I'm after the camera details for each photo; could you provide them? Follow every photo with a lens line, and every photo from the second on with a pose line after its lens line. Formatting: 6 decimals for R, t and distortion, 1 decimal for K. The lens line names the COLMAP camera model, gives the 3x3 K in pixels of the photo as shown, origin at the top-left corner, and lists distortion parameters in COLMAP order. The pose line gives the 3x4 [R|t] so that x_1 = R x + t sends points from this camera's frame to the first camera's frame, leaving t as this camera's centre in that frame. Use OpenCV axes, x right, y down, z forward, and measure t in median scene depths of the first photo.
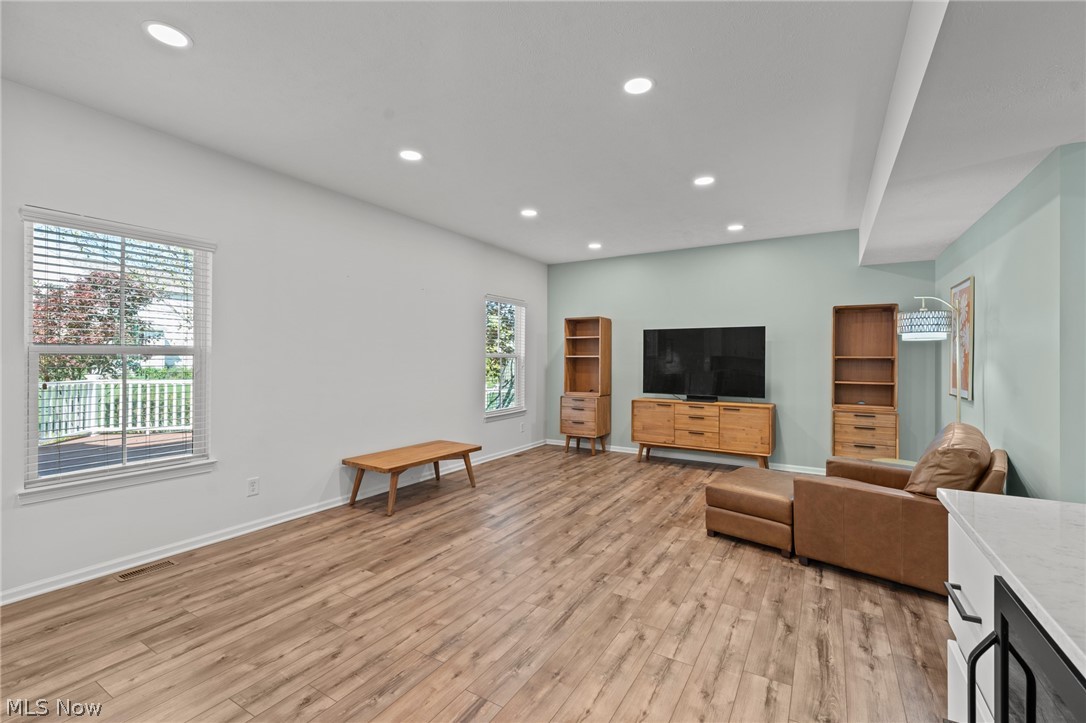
lens RADIAL K [[465.8, 0, 543.0], [0, 465.8, 361.5], [0, 0, 1]] dist [0.000893, 0.000184]
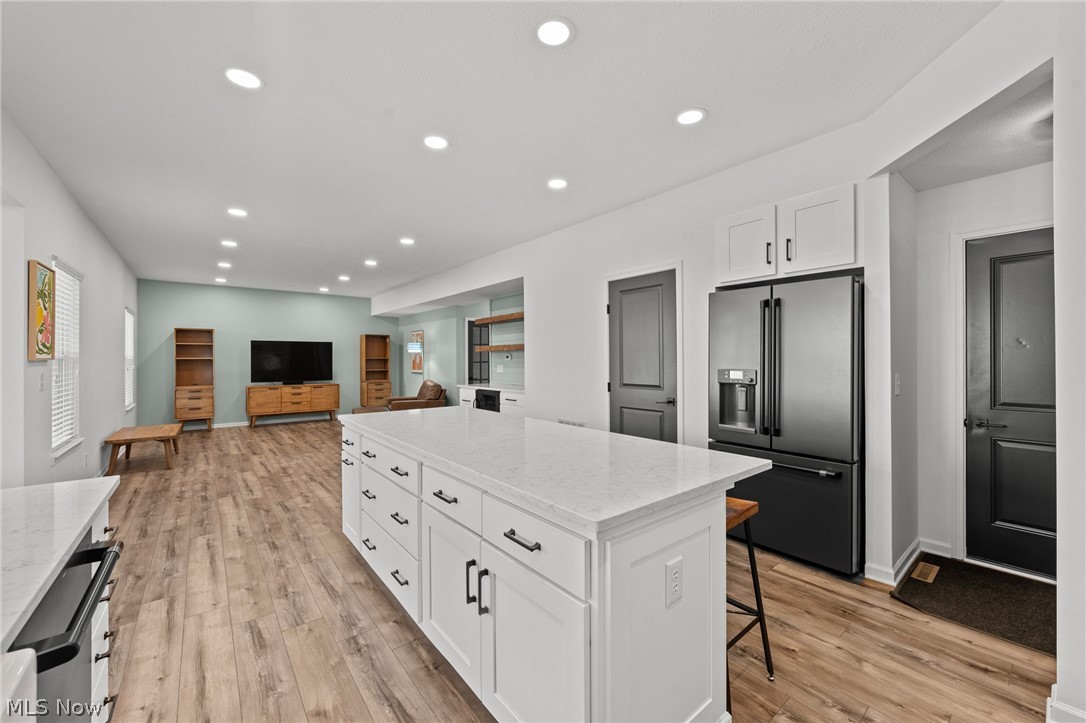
lens RADIAL K [[412.8, 0, 547.6], [0, 412.8, 362.0], [0, 0, 1]] dist [-0.007685, 0.000013]
pose [[0.329942, -0.013166, 0.943909, -1.210593], [0.010968, 0.999889, 0.010113, -0.002903], [-0.943937, 0.007016, 0.330050, -0.565304]]
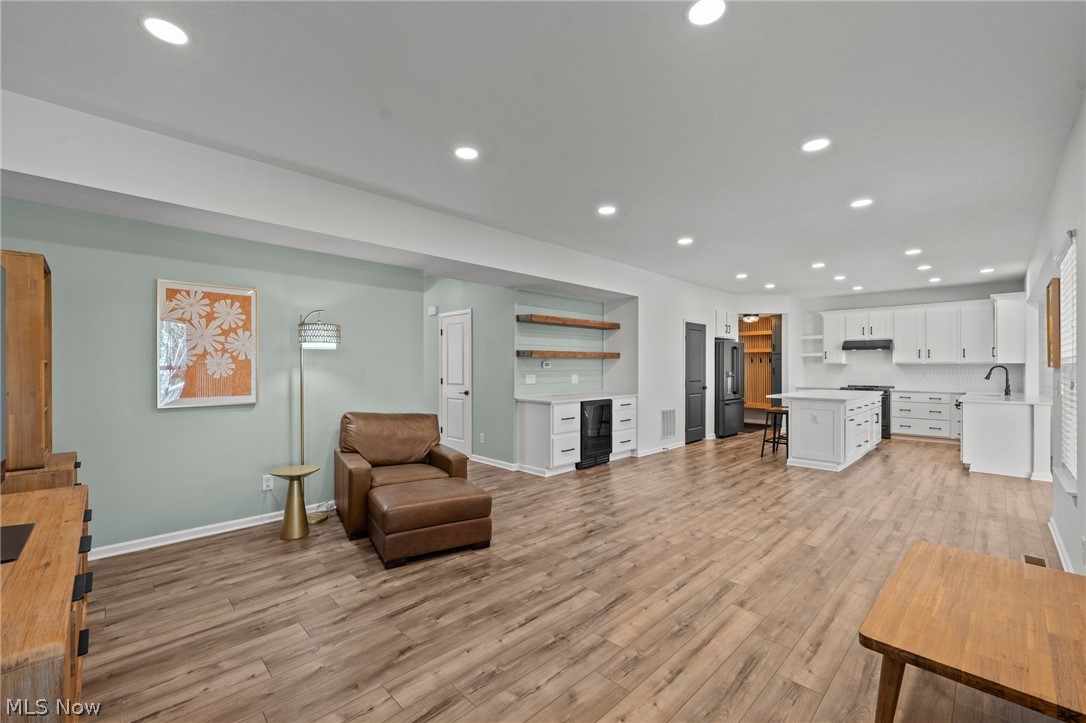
lens RADIAL K [[451.4, 0, 542.4], [0, 451.4, 369.5], [0, 0, 1]] dist [0.012546, 0.000021]
pose [[-0.969389, -0.009457, 0.245349, 0.014014], [-0.006097, 0.999877, 0.014451, -0.014239], [-0.245455, 0.012513, -0.969327, 1.800224]]
